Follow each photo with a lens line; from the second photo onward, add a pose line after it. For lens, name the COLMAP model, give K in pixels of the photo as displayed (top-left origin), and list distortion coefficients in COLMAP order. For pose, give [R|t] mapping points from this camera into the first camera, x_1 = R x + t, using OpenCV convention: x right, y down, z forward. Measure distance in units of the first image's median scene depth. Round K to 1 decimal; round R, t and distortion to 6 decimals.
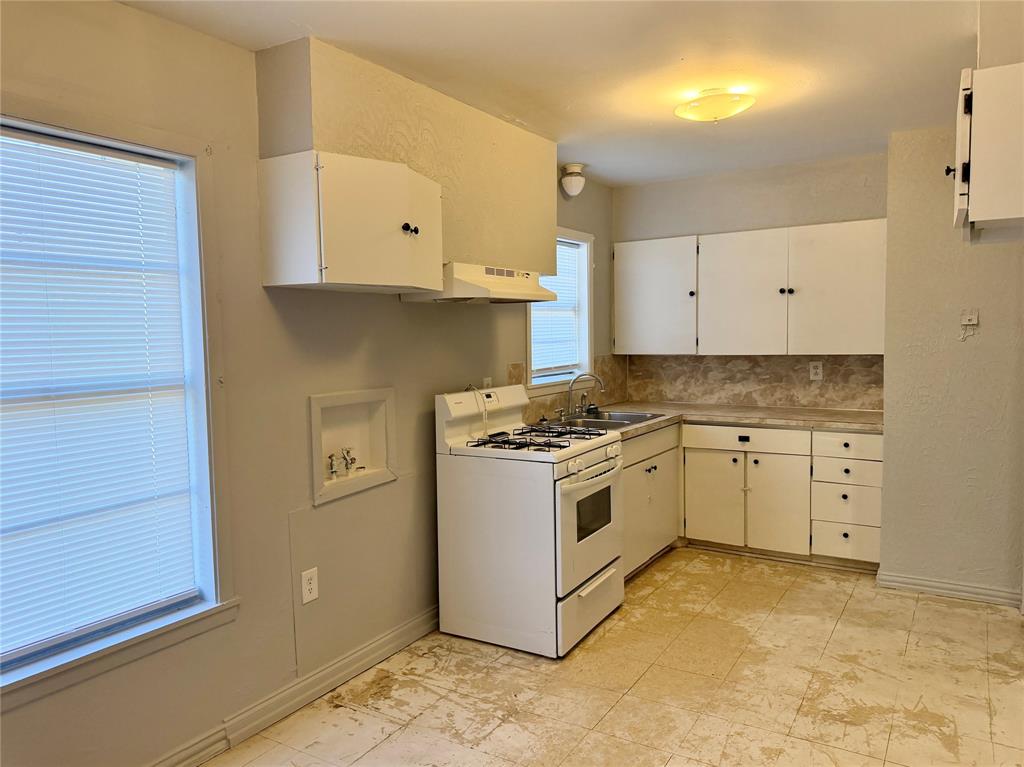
lens RADIAL K [[744.3, 0, 512.0], [0, 744.3, 383.5], [0, 0, 1]] dist [0.108766, -0.191242]
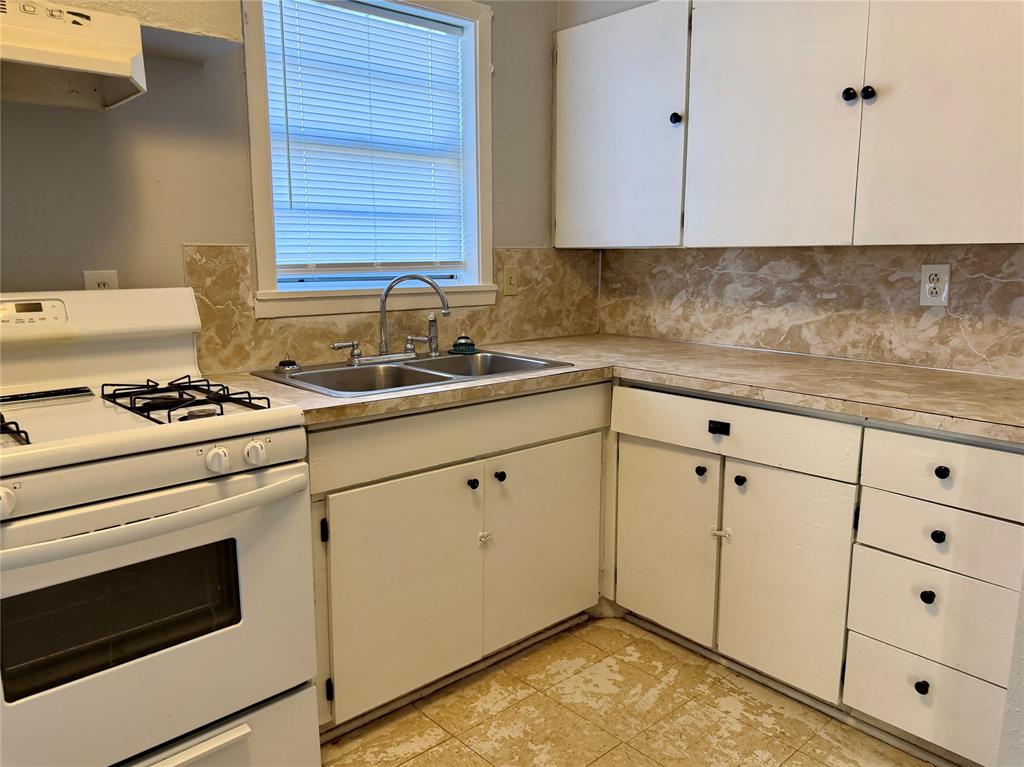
lens RADIAL K [[744.3, 0, 512.0], [0, 744.3, 383.5], [0, 0, 1]] dist [0.108766, -0.191242]
pose [[0.958013, 0.067080, -0.278769, 0.293149], [-0.037181, 0.993103, 0.111194, 0.000588], [0.284305, -0.096161, 0.953899, 0.496324]]
